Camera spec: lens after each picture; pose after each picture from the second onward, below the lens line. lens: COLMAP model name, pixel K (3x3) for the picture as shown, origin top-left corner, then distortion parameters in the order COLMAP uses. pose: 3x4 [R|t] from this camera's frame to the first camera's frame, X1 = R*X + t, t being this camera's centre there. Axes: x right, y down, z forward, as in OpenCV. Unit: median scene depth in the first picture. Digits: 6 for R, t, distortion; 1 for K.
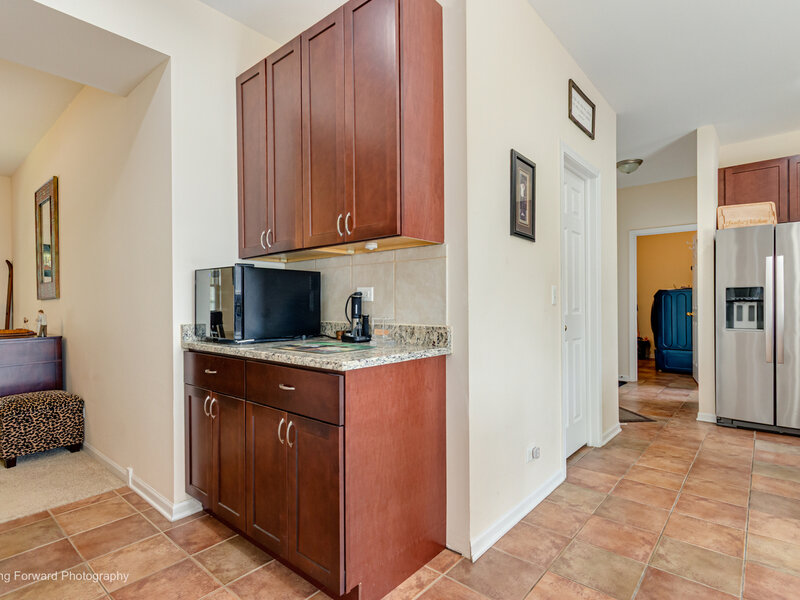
lens RADIAL K [[419.6, 0, 400.9], [0, 419.6, 305.4], [0, 0, 1]] dist [-0.003842, -0.001188]
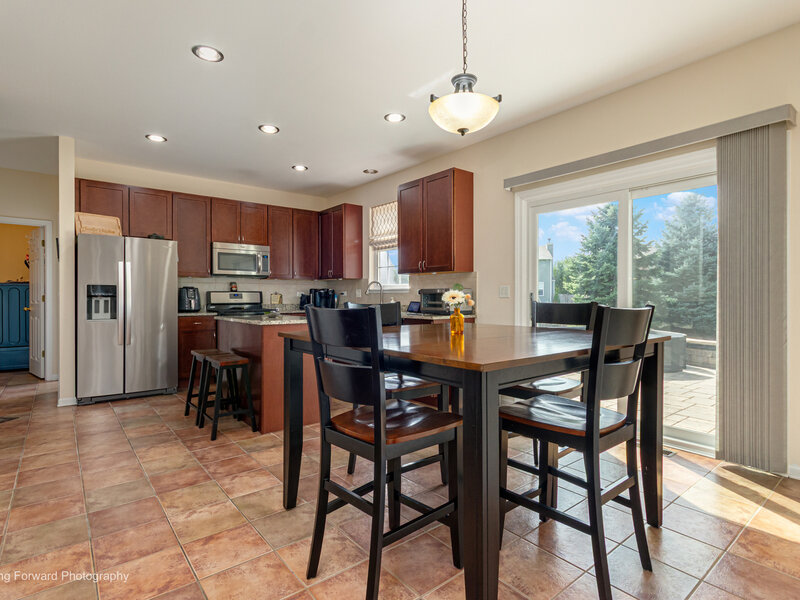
lens RADIAL K [[422.4, 0, 393.8], [0, 422.4, 289.6], [0, 0, 1]] dist [0.003793, 0.001414]
pose [[0.179984, 0.025879, 0.983329, -0.229486], [-0.000551, 0.999656, -0.026208, 0.001633], [-0.983669, 0.004175, 0.179936, -0.048608]]
